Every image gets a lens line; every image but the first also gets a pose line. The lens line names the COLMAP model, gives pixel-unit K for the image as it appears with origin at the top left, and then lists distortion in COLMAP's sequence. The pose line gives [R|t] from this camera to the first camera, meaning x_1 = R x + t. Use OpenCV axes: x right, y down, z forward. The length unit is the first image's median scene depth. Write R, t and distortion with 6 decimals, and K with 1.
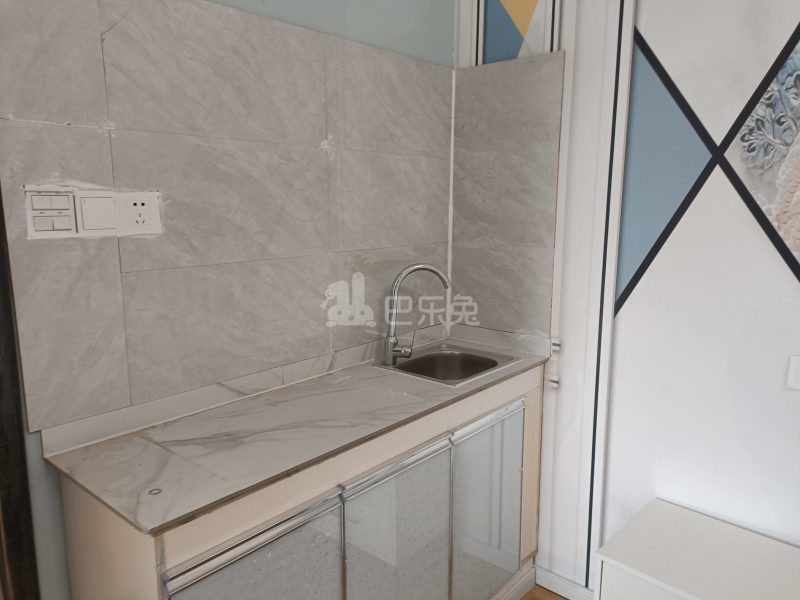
lens RADIAL K [[587.4, 0, 397.8], [0, 587.4, 300.2], [0, 0, 1]] dist [0.059493, -0.045906]
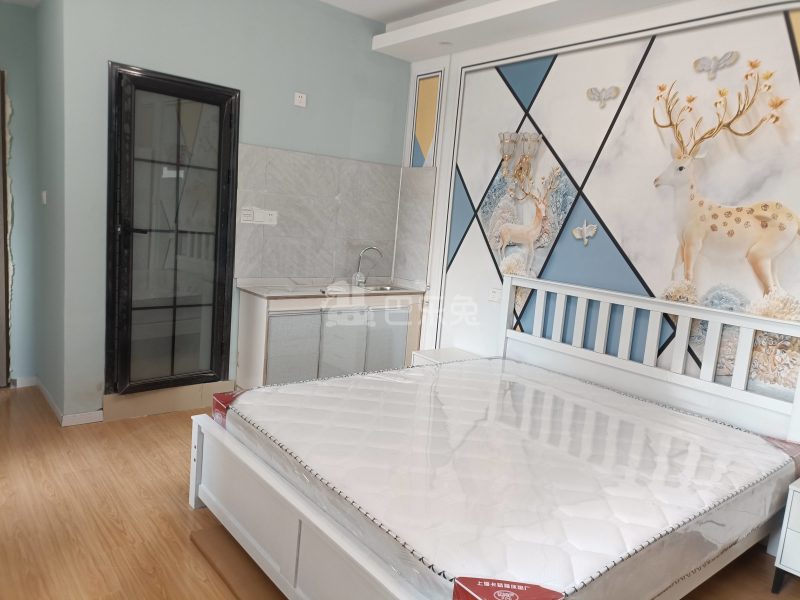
lens RADIAL K [[587.4, 0, 397.8], [0, 587.4, 295.4], [0, 0, 1]] dist [0.059493, -0.045906]
pose [[0.983934, 0.097977, -0.149246, 0.649447], [-0.104160, 0.993973, -0.034173, 0.263692], [0.144998, 0.049169, 0.988209, -1.737330]]
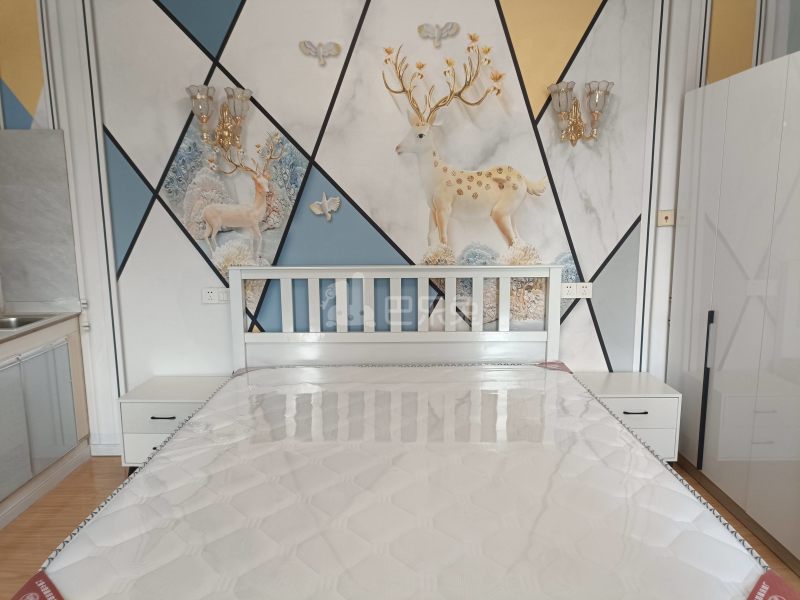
lens RADIAL K [[587.4, 0, 402.2], [0, 587.4, 300.2], [0, 0, 1]] dist [0.059493, -0.045906]
pose [[0.744656, -0.113891, 0.657659, -0.210056], [0.122956, 0.991878, 0.032548, 0.154851], [-0.656025, 0.056626, 0.752612, -1.074906]]
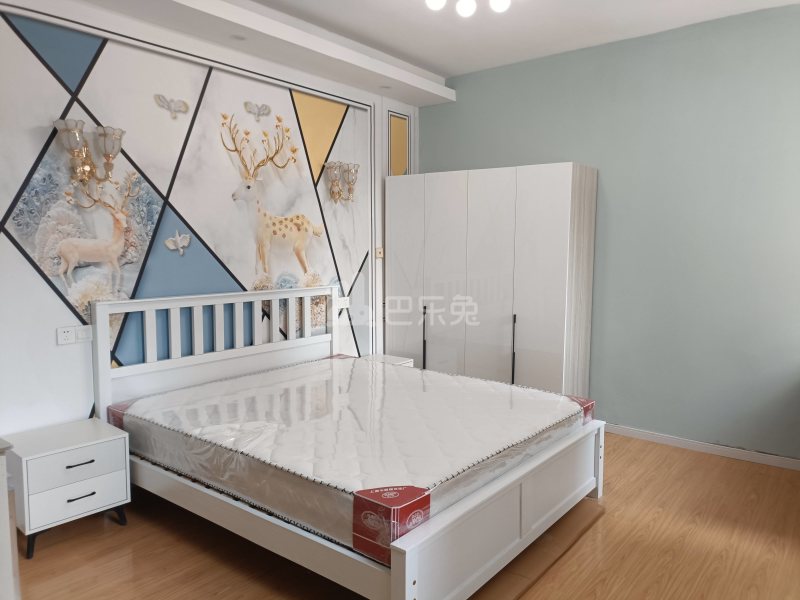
lens RADIAL K [[587.4, 0, 400.7], [0, 587.4, 297.0], [0, 0, 1]] dist [0.059493, -0.045906]
pose [[-0.052593, -0.094326, 0.994151, -1.374313], [0.165456, 0.980946, 0.101826, -0.022110], [-0.984814, 0.169844, -0.035984, -0.078918]]
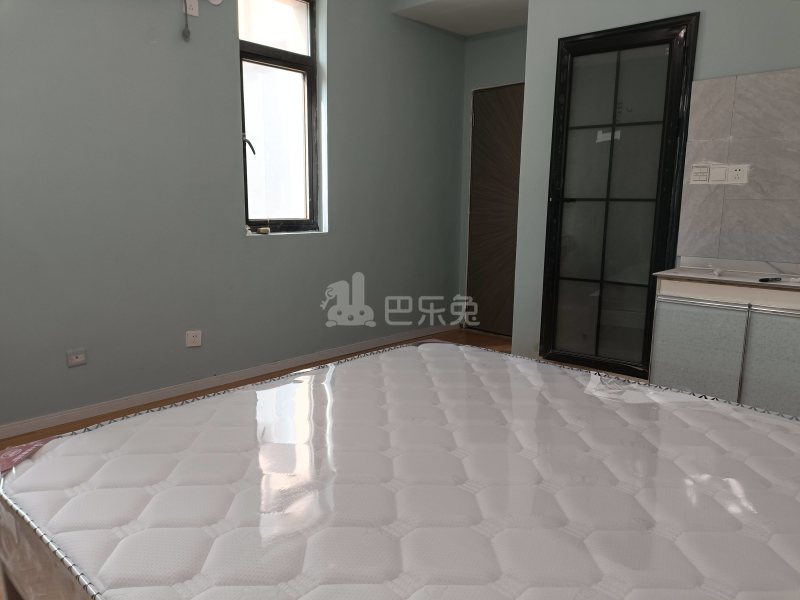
lens RADIAL K [[587.4, 0, 398.6], [0, 587.4, 298.3], [0, 0, 1]] dist [0.059493, -0.045906]
pose [[-0.032207, 0.163822, -0.985964, 1.670055], [-0.180093, 0.969378, 0.166949, 0.144566], [0.983122, 0.182942, -0.001718, -0.167208]]
